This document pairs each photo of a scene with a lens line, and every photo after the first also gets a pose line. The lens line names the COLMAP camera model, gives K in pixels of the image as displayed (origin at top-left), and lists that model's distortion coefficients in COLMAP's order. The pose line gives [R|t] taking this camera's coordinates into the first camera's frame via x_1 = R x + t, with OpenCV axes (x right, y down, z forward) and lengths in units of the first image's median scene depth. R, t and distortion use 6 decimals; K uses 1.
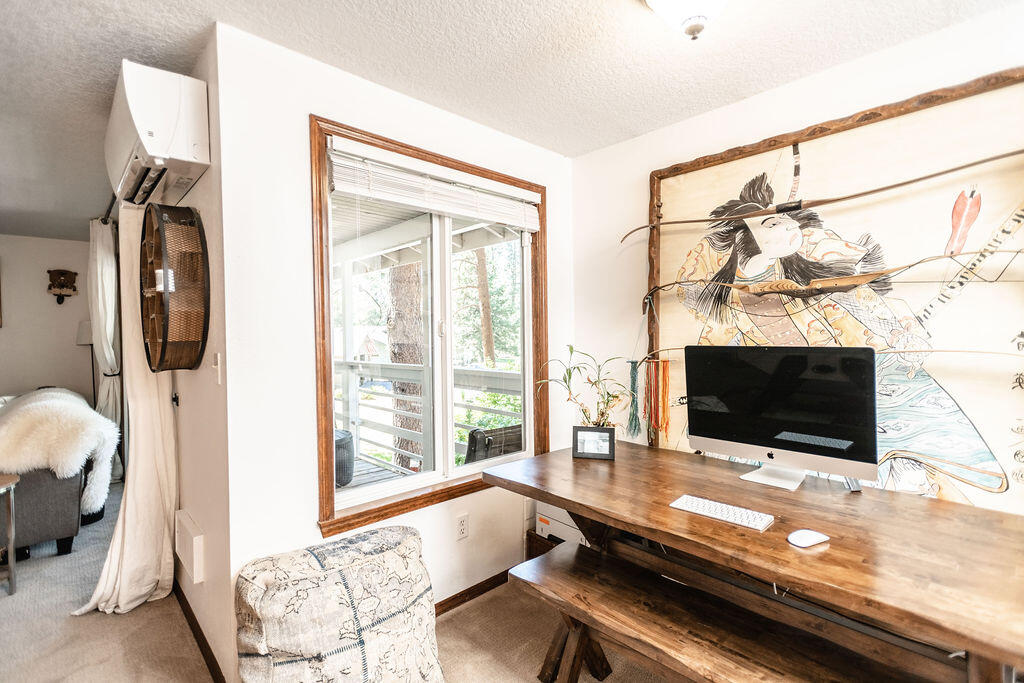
lens RADIAL K [[478.3, 0, 511.4], [0, 478.3, 350.4], [0, 0, 1]] dist [-0.000042, -0.000228]
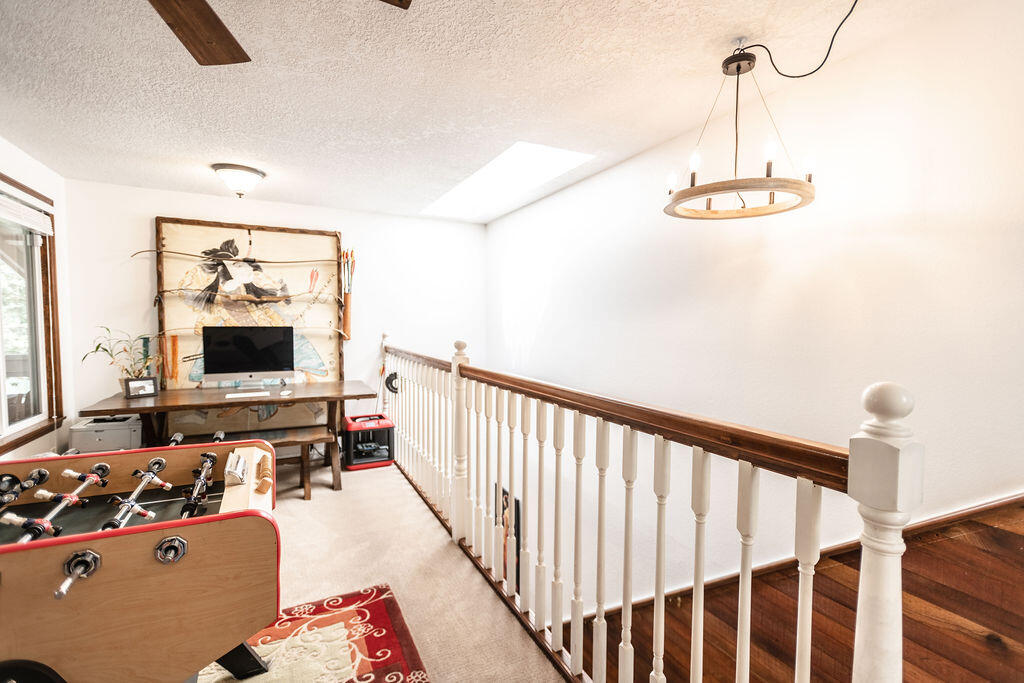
lens RADIAL K [[479.8, 0, 514.3], [0, 479.8, 327.7], [0, 0, 1]] dist [0.003511, -0.000488]
pose [[0.292764, -0.012773, 0.956099, -1.036770], [0.011315, 0.999887, 0.009893, -0.010128], [-0.956118, 0.007922, 0.292876, -0.691961]]
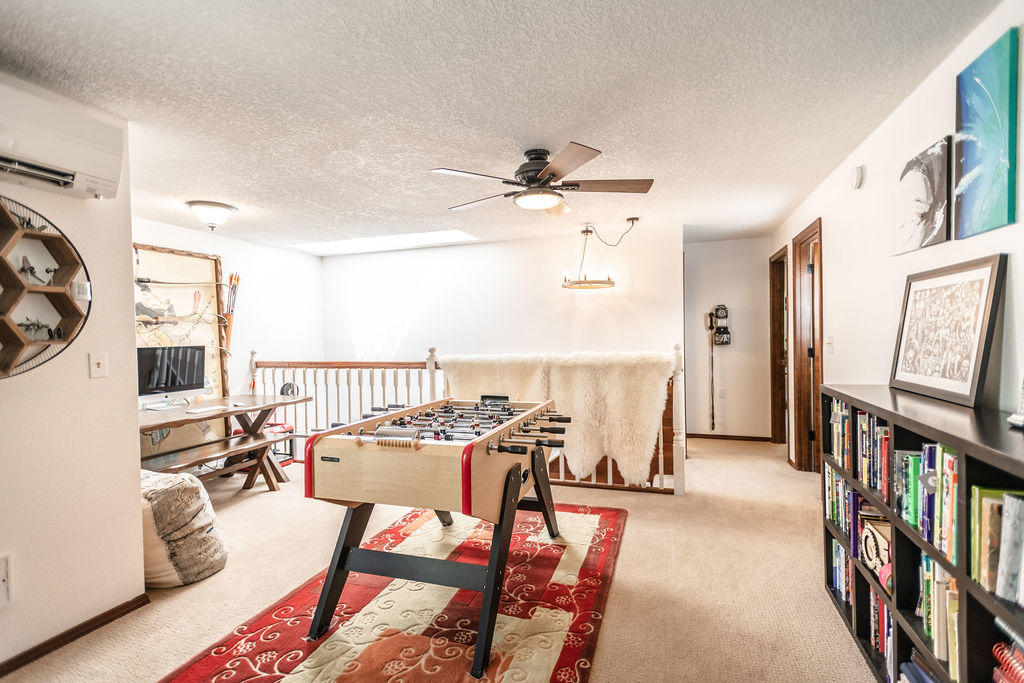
lens RADIAL K [[479.8, 0, 514.3], [0, 479.8, 327.7], [0, 0, 1]] dist [0.003511, -0.000488]
pose [[-0.476585, 0.016694, 0.878970, -1.877991], [0.031383, 0.999506, -0.001967, -0.038453], [-0.878568, 0.026647, -0.476873, 0.544360]]
